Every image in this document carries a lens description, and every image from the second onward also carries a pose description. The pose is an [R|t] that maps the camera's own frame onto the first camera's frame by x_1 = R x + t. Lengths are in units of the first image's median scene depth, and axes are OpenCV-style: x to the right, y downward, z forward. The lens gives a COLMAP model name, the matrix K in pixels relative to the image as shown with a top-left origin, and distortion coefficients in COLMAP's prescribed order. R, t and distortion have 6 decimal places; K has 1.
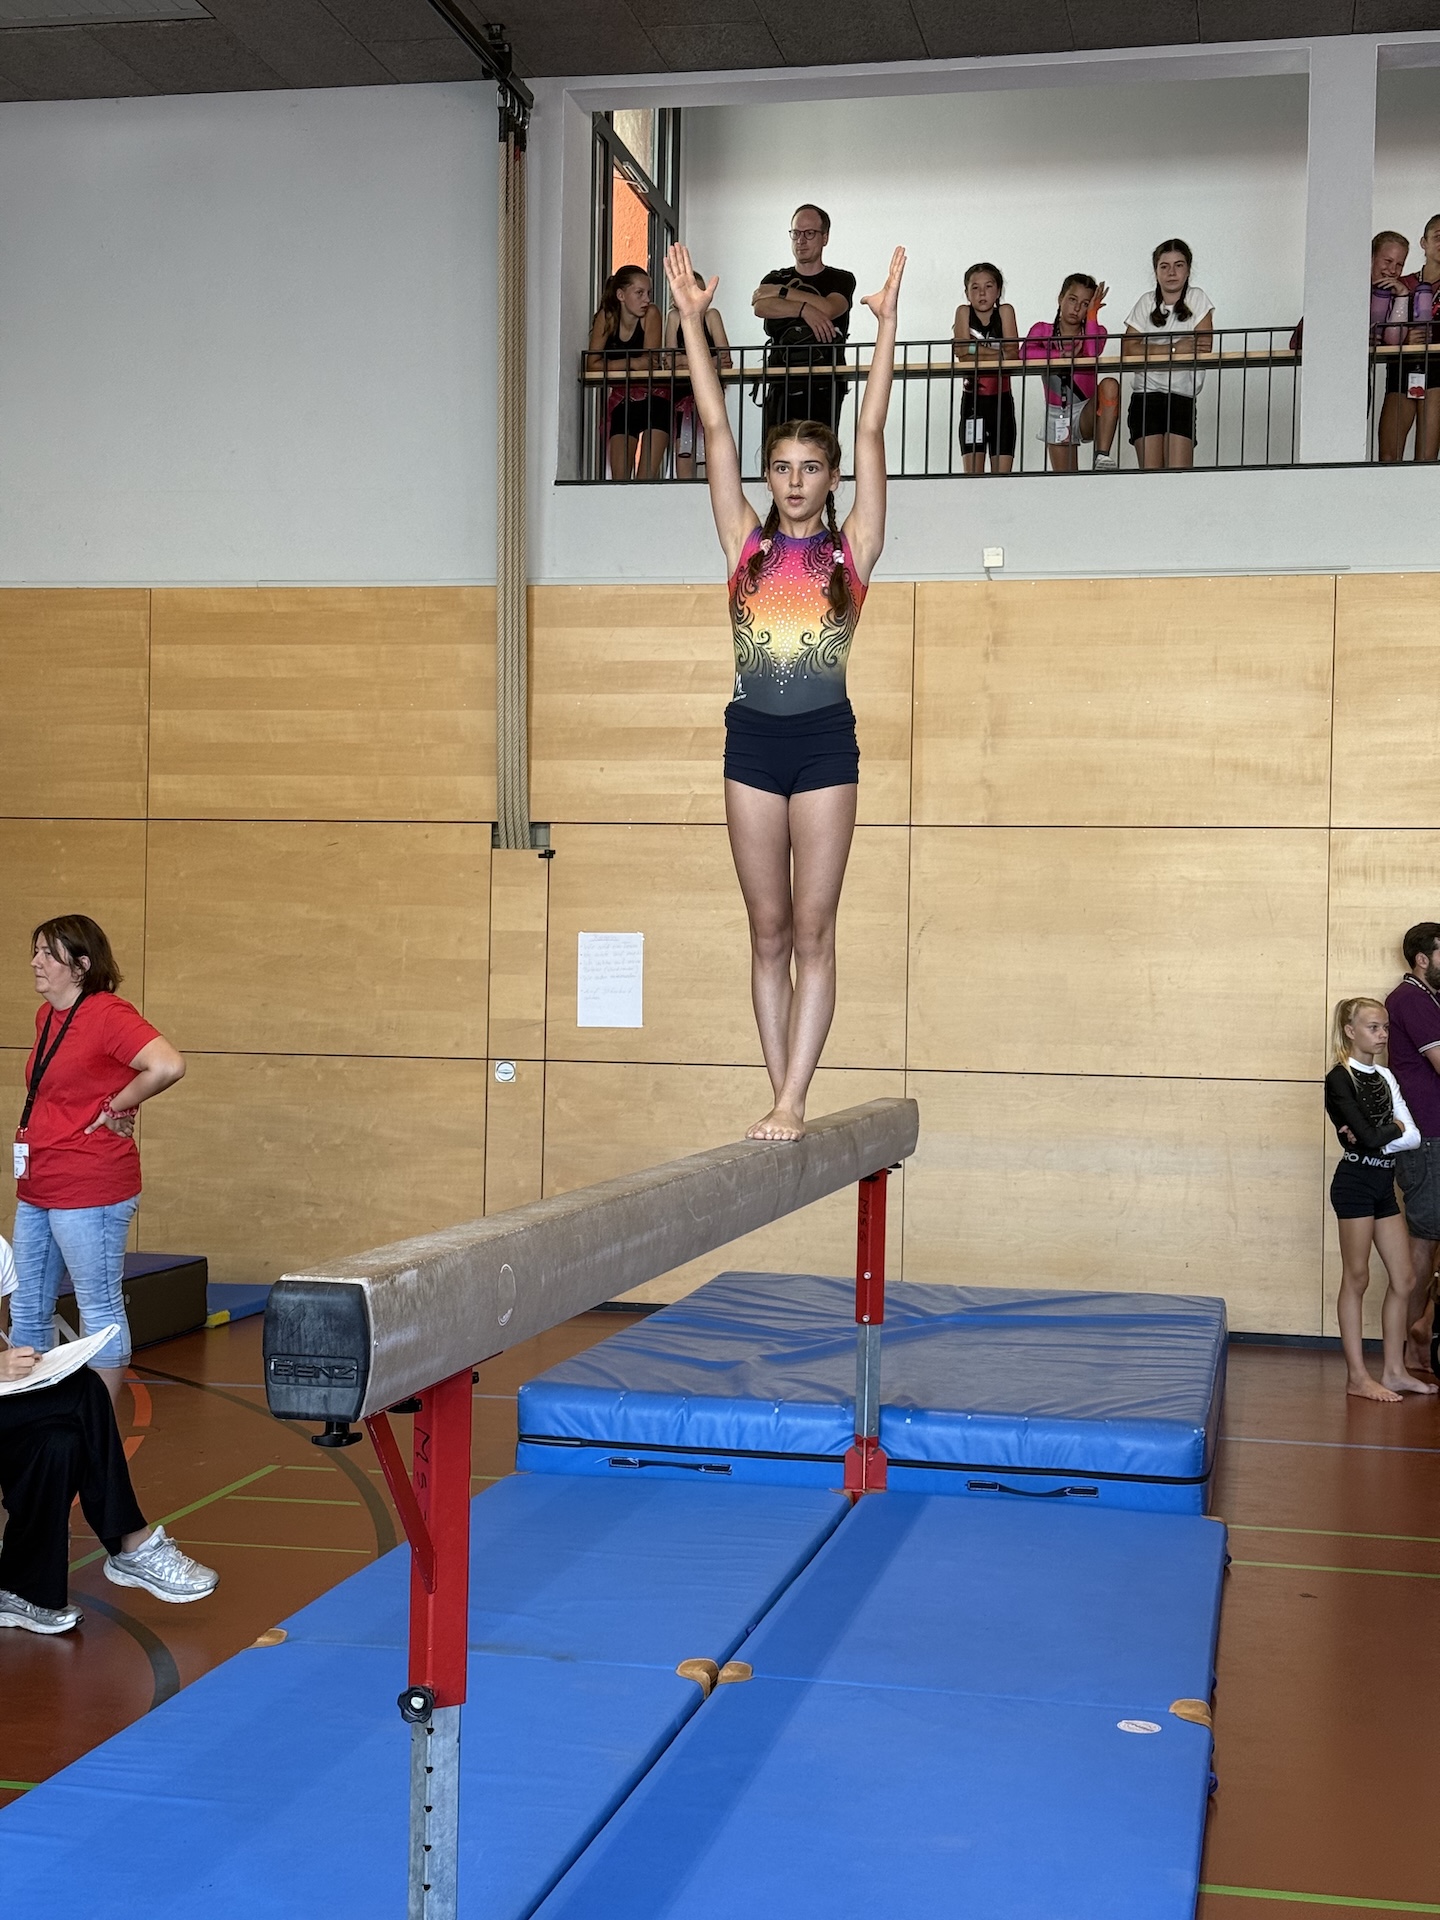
lens RADIAL K [[2672.0, 0, 720.0], [0, 2672.0, 960.0], [0, 0, 1]] dist [0.061415, -0.026977]
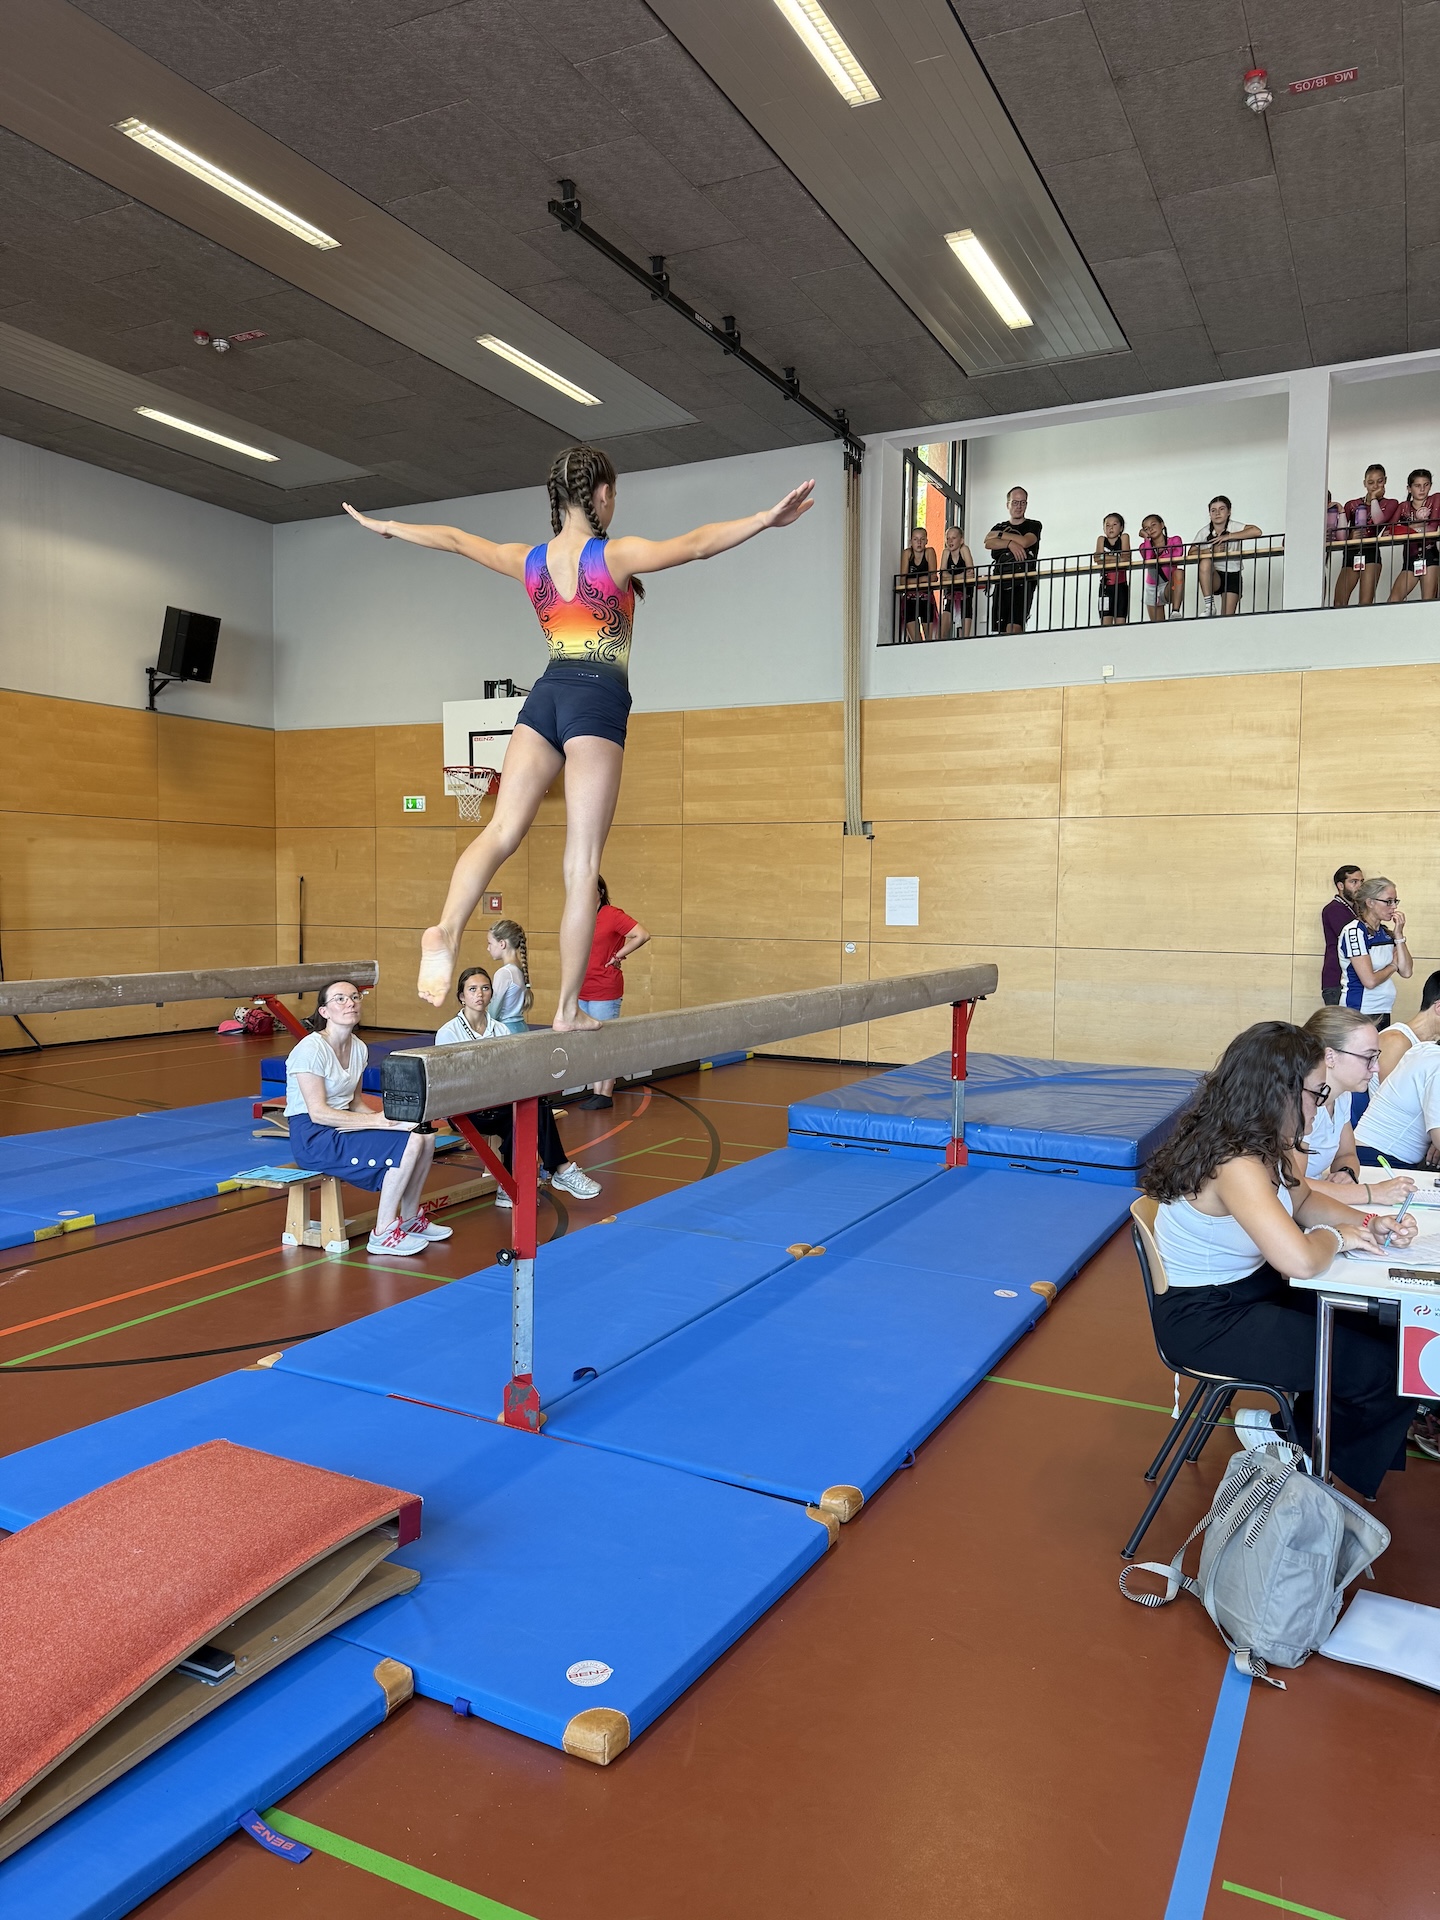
lens RADIAL K [[1328.6, 0, 717.9], [0, 1328.6, 992.4], [0, 0, 1]] dist [-0.002838, -0.006227]
pose [[0.953224, 0.013501, -0.301963, 0.124540], [0.010368, 0.996954, 0.077304, -0.002278], [0.302087, -0.076818, 0.950180, 0.027491]]
